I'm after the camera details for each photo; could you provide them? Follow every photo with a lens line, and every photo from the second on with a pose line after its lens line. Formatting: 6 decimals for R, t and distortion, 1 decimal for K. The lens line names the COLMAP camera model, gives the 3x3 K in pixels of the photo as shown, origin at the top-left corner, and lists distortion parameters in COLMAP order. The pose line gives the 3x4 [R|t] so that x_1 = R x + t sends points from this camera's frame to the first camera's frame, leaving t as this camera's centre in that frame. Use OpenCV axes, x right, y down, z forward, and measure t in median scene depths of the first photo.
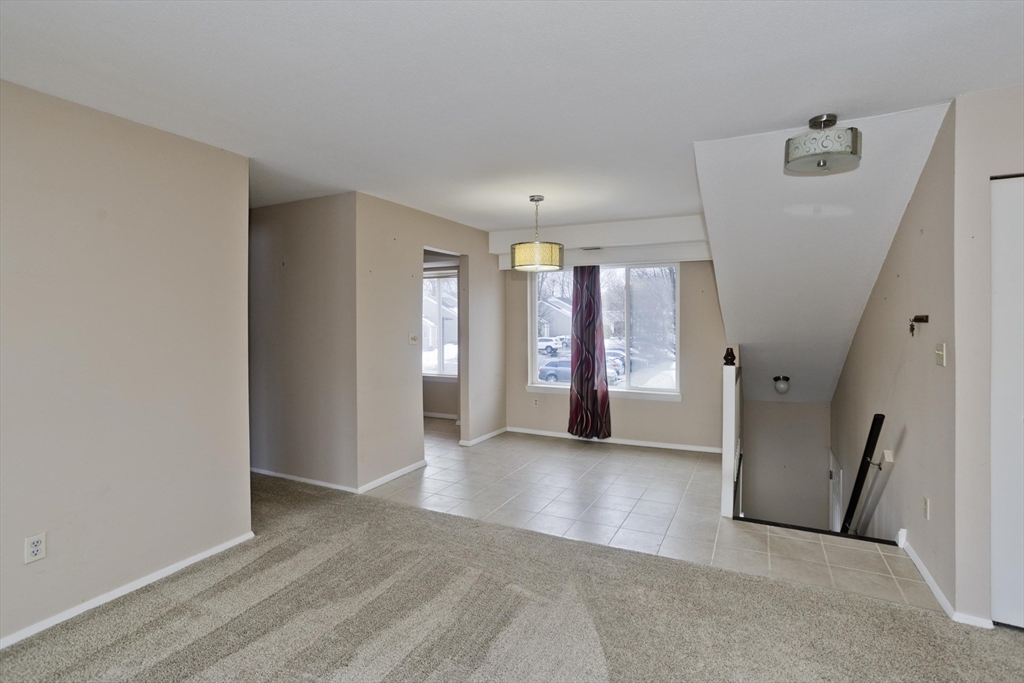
lens RADIAL K [[491.5, 0, 524.1], [0, 491.5, 322.7], [0, 0, 1]] dist [-0.019962, 0.000505]
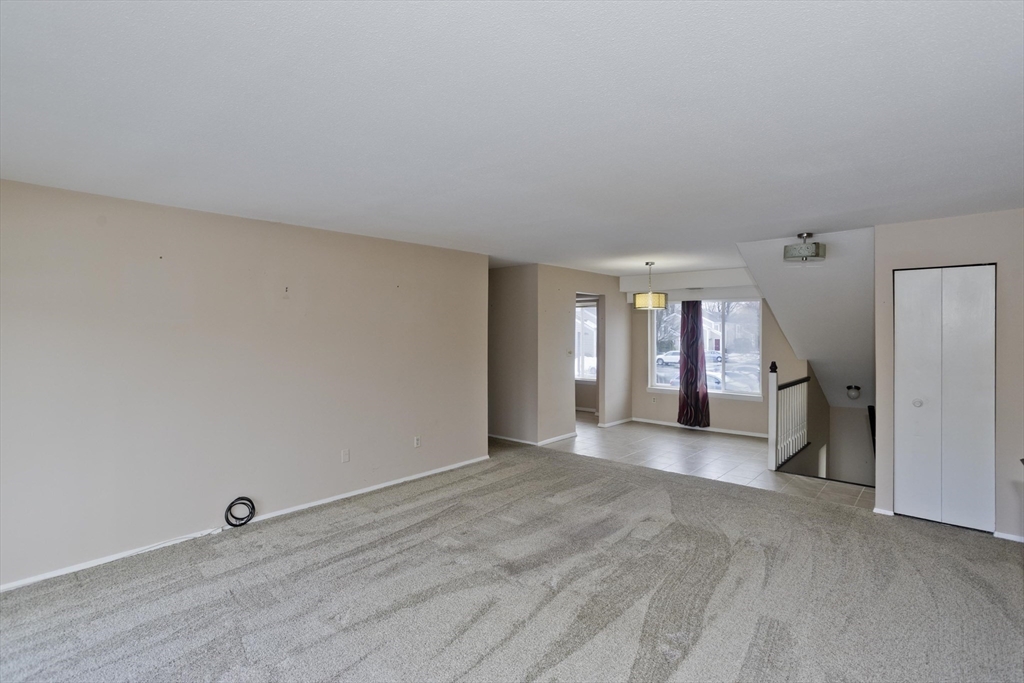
lens RADIAL K [[491.5, 0, 529.4], [0, 491.5, 333.1], [0, 0, 1]] dist [-0.019962, 0.000505]
pose [[0.966743, 0.003490, -0.255727, 0.045956], [-0.004762, 0.999979, -0.004353, -0.020152], [0.255706, 0.005426, 0.966739, -0.505719]]
